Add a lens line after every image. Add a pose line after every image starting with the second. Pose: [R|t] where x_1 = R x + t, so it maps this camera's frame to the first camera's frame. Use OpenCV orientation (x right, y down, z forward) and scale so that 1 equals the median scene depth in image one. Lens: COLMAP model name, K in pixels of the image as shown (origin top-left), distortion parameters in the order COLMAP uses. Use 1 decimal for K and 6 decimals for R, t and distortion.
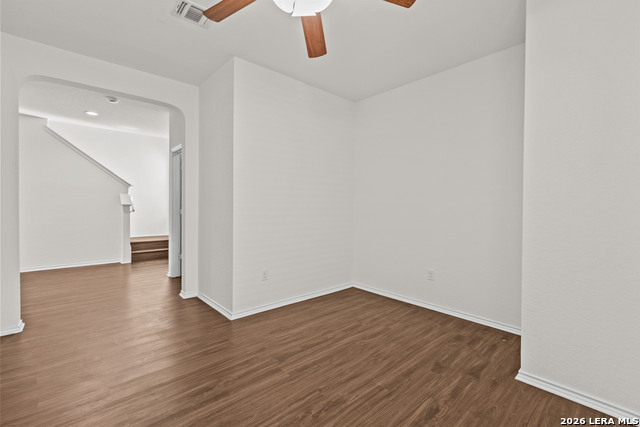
lens RADIAL K [[284.1, 0, 317.4], [0, 284.1, 214.0], [0, 0, 1]] dist [0.001913, 0.000183]
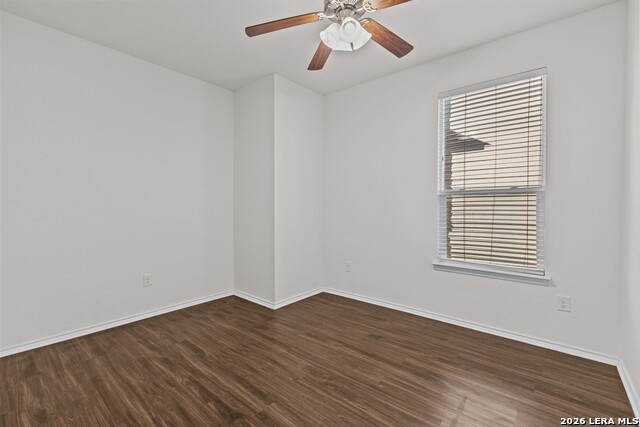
lens RADIAL K [[284.1, 0, 317.6], [0, 284.1, 208.8], [0, 0, 1]] dist [0.001913, 0.000183]
pose [[-0.145272, -0.018597, 0.989217, -0.751792], [0.023042, 0.999489, 0.022174, -0.027394], [-0.989123, 0.026015, -0.144769, 0.765984]]
